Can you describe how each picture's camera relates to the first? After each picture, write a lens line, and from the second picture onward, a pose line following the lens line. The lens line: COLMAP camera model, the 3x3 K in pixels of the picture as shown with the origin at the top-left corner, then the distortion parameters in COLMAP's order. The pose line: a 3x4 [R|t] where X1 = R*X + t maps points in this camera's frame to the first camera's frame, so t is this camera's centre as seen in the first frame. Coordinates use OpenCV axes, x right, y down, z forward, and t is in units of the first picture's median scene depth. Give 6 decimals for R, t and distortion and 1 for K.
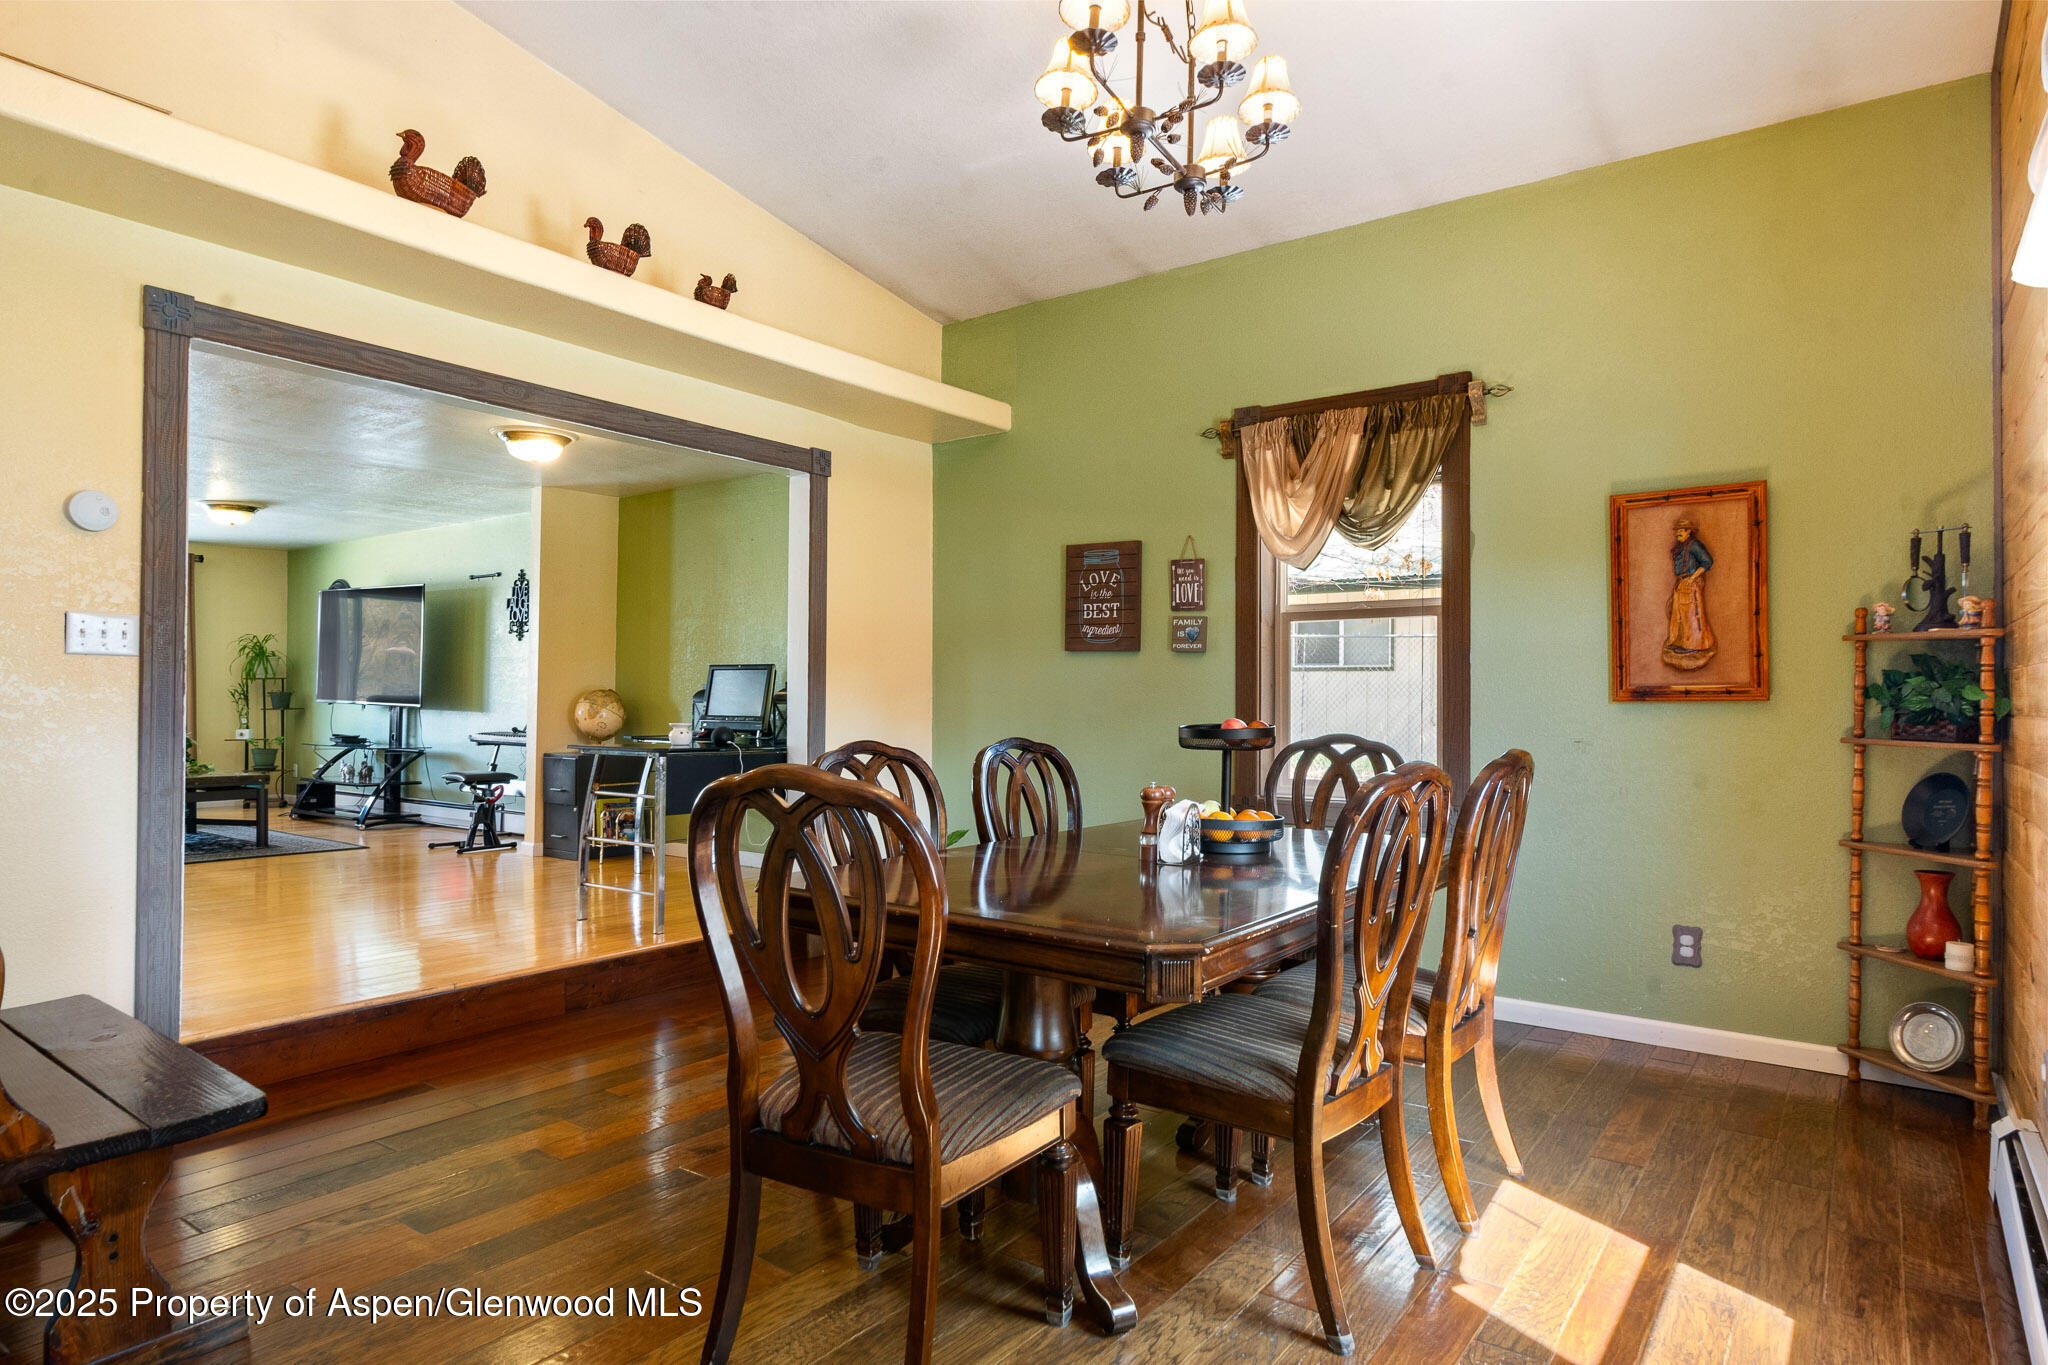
lens RADIAL K [[1170.4, 0, 1012.4], [0, 1170.4, 697.6], [0, 0, 1]] dist [-0.007213, -0.002073]
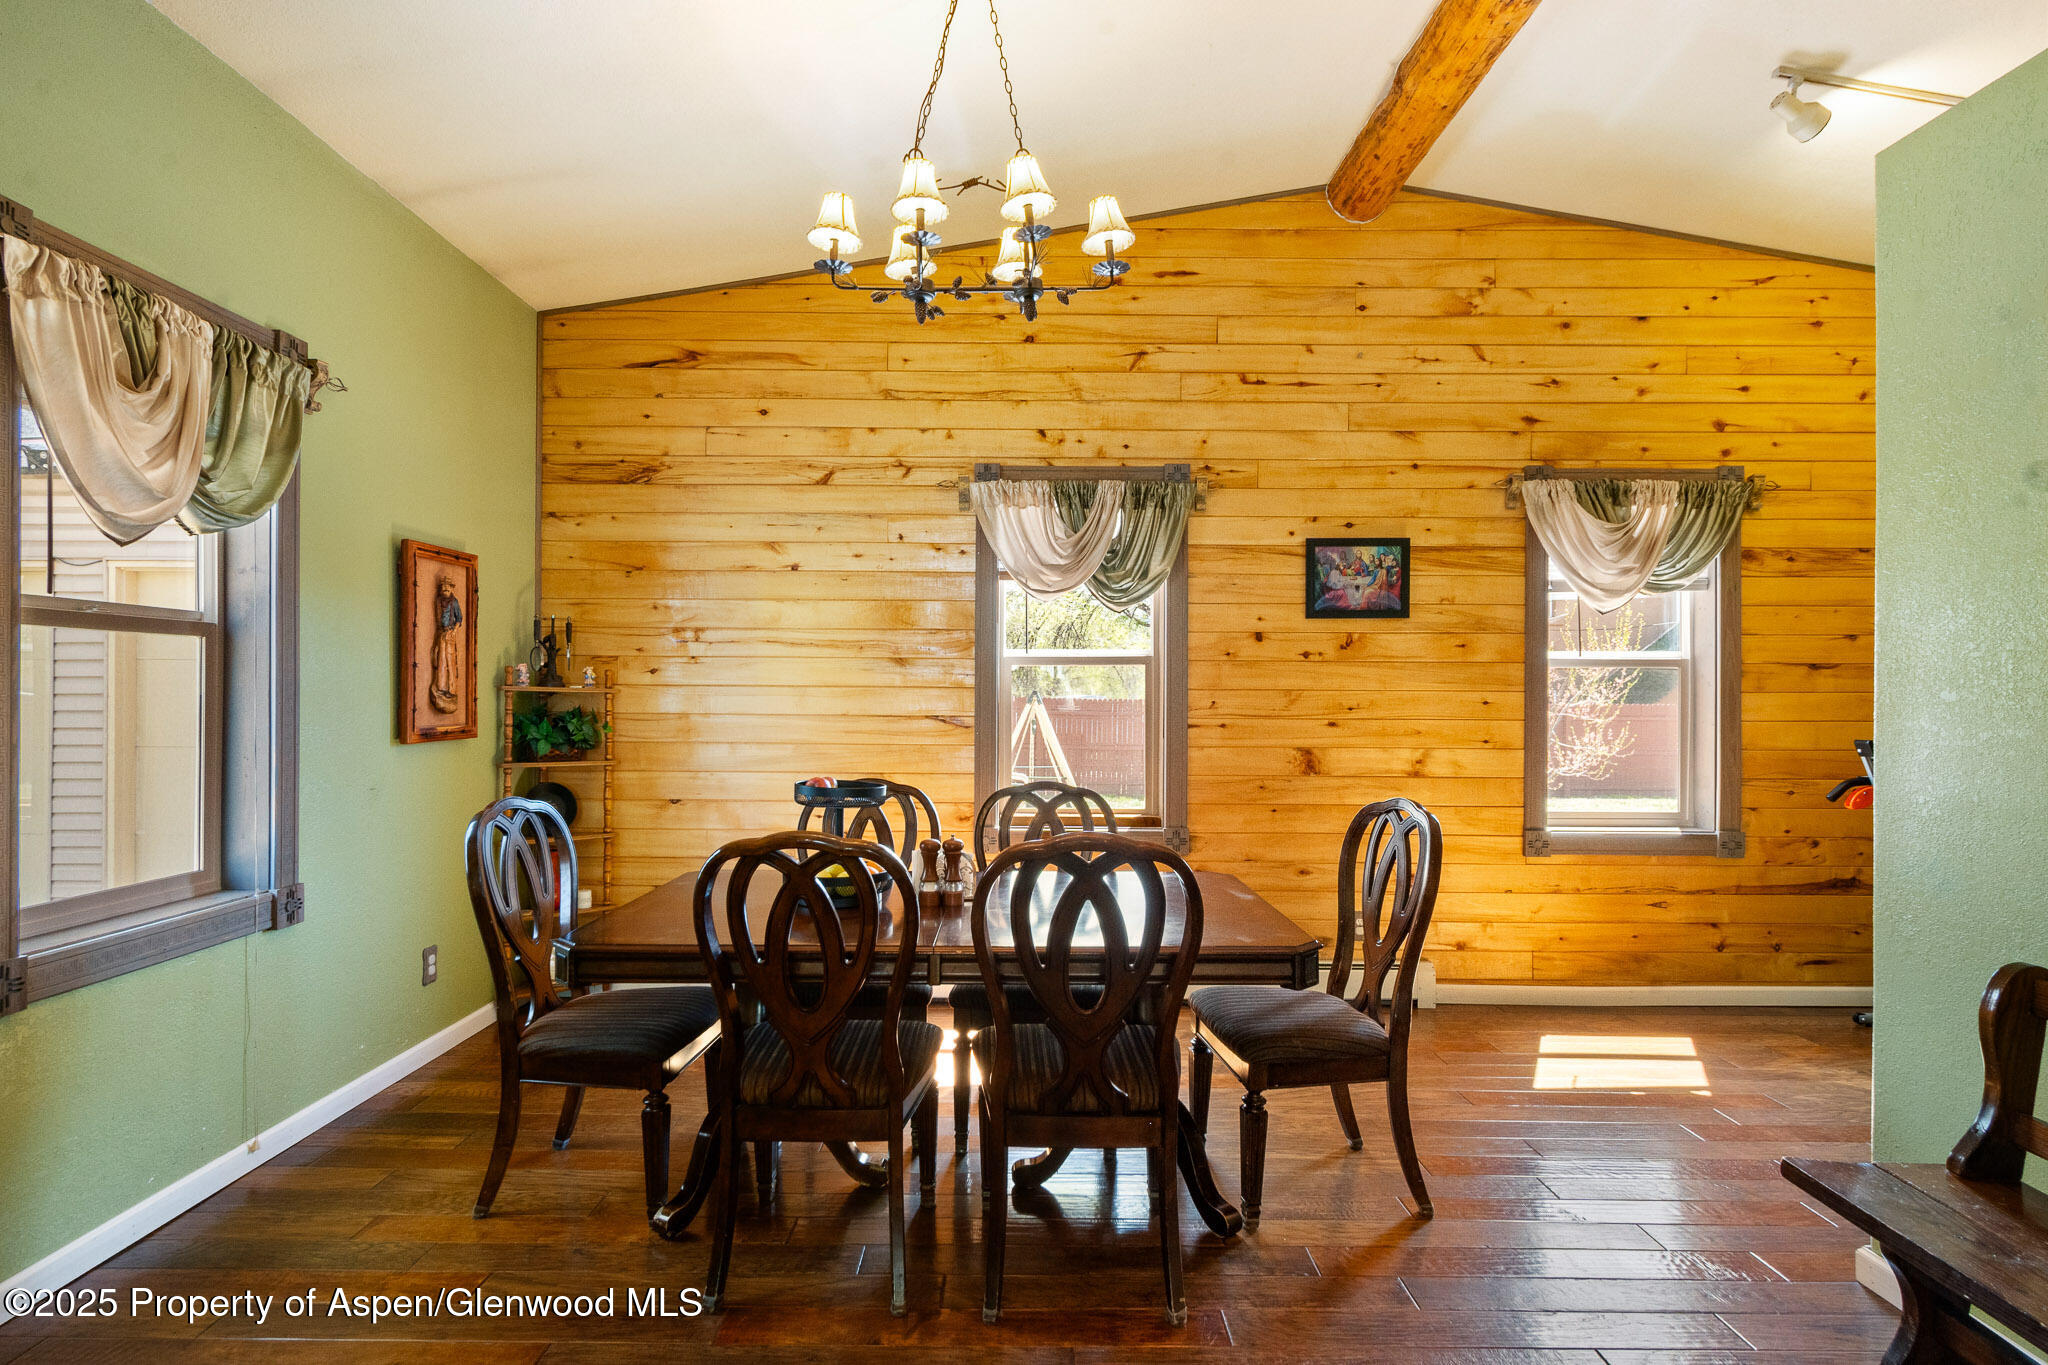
lens RADIAL K [[1015.4, 0, 1018.9], [0, 1015.4, 696.4], [0, 0, 1]] dist [-0.000965, -0.002337]
pose [[-0.590861, -0.013879, 0.806654, -0.242217], [-0.015485, 0.999863, 0.005860, -0.025049], [-0.806625, -0.009029, -0.590995, 0.529810]]
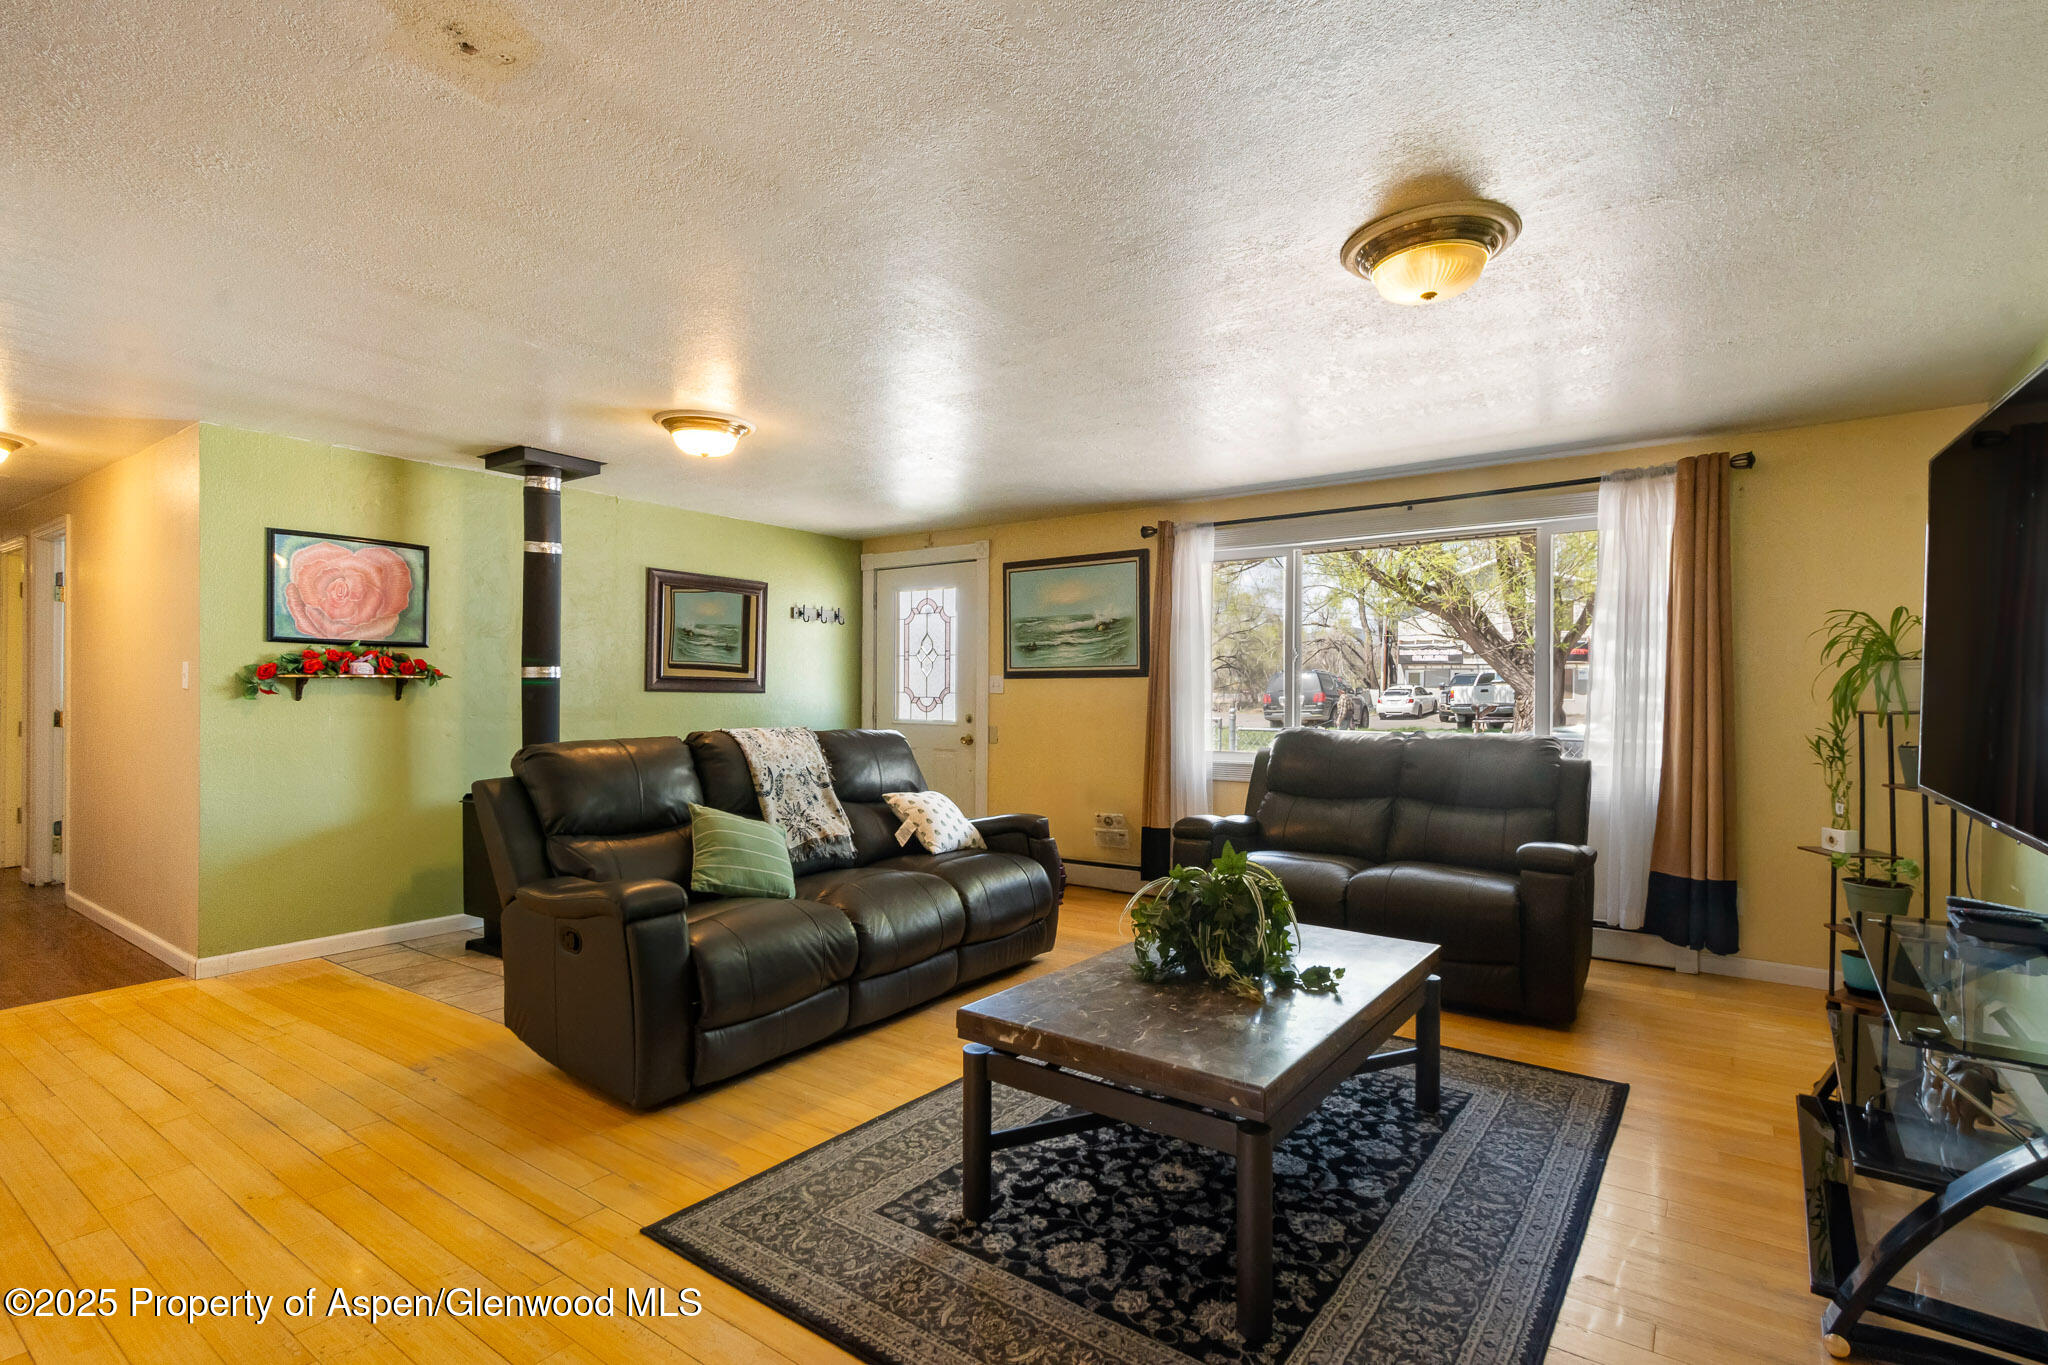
lens RADIAL K [[981.2, 0, 1014.8], [0, 981.2, 693.6], [0, 0, 1]] dist [0.000841, 0.000366]
pose [[0.004948, -0.000046, -0.999988, -0.353760], [-0.006123, 0.999981, -0.000076, -0.026043], [0.999969, 0.006123, 0.004948, 0.833172]]
